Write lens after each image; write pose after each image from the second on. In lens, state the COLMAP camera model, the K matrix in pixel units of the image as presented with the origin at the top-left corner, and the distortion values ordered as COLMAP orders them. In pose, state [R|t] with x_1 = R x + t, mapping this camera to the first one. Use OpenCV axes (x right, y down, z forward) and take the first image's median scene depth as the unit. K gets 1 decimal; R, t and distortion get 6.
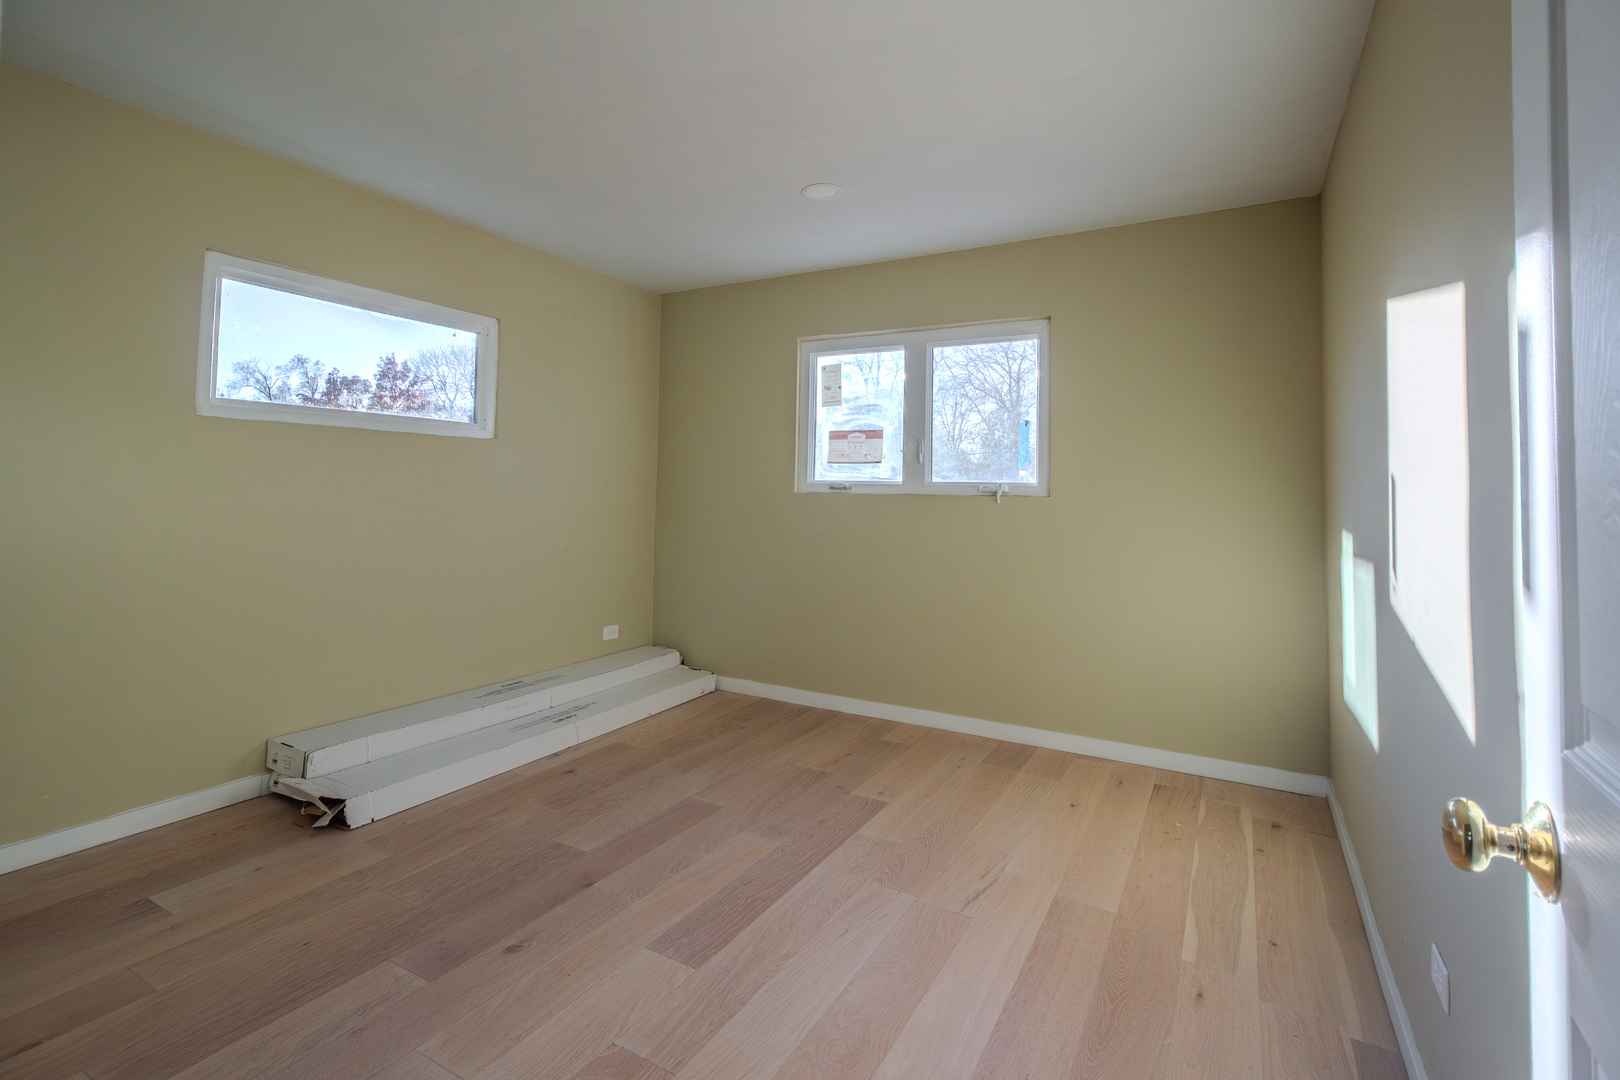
lens RADIAL K [[757.9, 0, 810.5], [0, 757.9, 538.5], [0, 0, 1]] dist [0.010787, -0.001433]
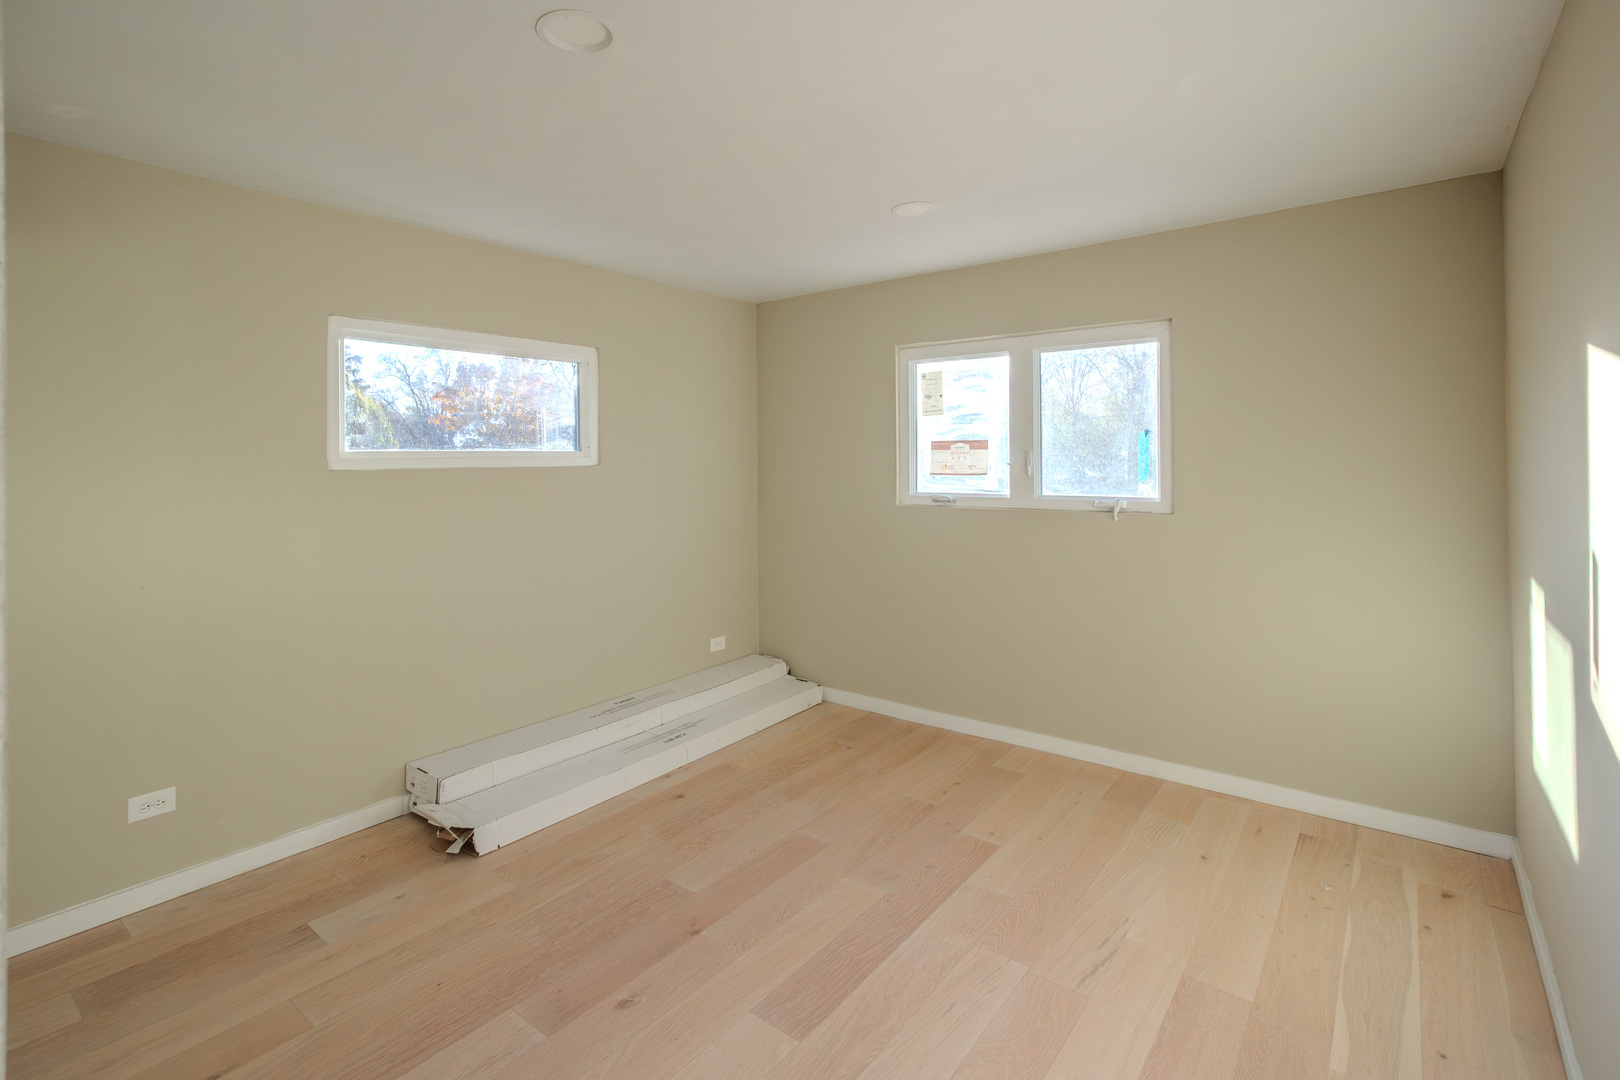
lens RADIAL K [[757.9, 0, 832.2], [0, 757.9, 457.9], [0, 0, 1]] dist [0.010787, -0.001433]
pose [[0.990079, -0.023936, -0.138458, 0.038703], [0.029013, 0.998974, 0.034769, -0.184729], [0.137483, -0.038441, 0.989758, 0.041037]]
